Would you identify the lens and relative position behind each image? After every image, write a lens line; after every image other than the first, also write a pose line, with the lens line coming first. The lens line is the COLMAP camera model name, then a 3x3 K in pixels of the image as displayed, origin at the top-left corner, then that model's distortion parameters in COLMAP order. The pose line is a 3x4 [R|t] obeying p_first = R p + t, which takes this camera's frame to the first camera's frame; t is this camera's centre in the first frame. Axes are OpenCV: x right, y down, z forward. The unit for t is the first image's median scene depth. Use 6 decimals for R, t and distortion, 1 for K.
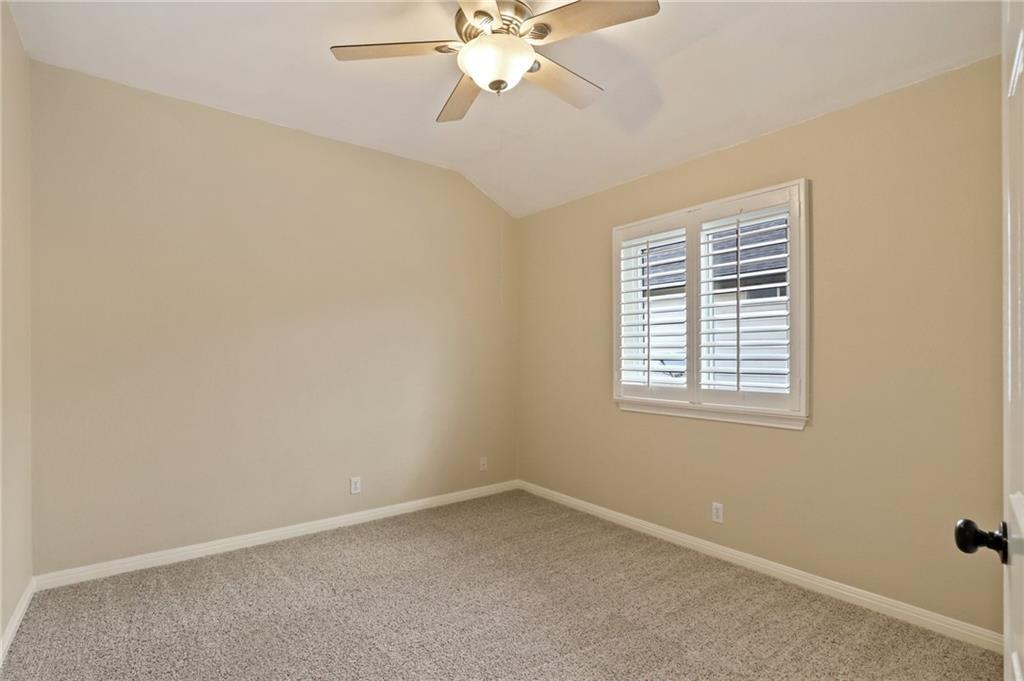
lens RADIAL K [[483.8, 0, 506.5], [0, 483.8, 346.2], [0, 0, 1]] dist [-0.016130, -0.002112]
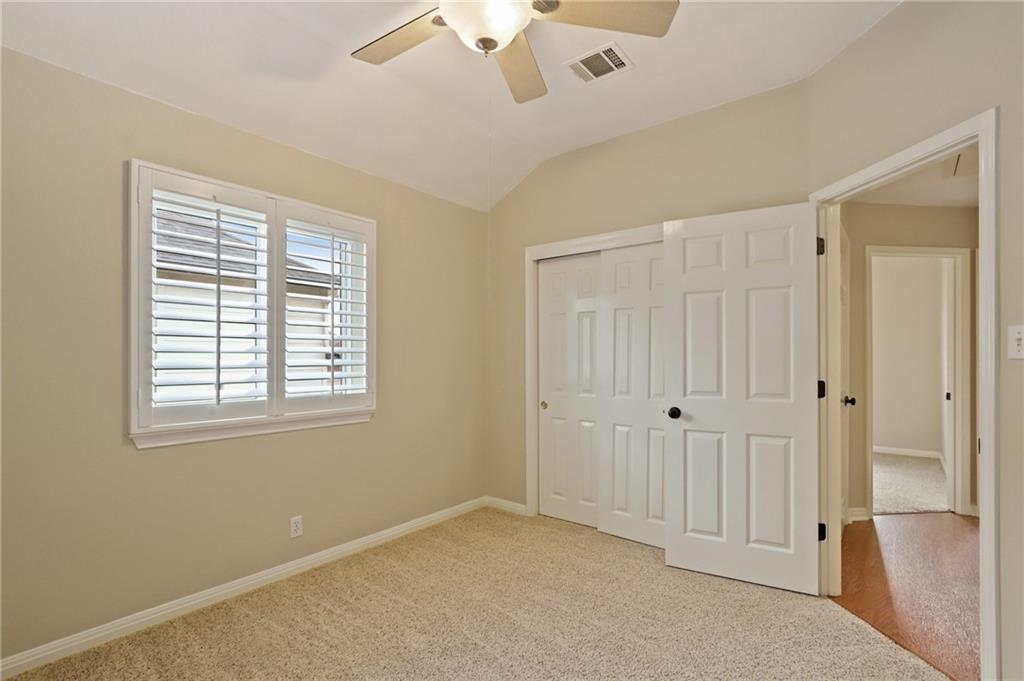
lens RADIAL K [[483.8, 0, 503.9], [0, 483.8, 347.9], [0, 0, 1]] dist [-0.016130, -0.002112]
pose [[-0.234147, 0.026709, 0.971834, -0.584144], [-0.010395, 0.999497, -0.029974, 0.016454], [-0.972146, -0.017121, -0.233751, 0.816340]]
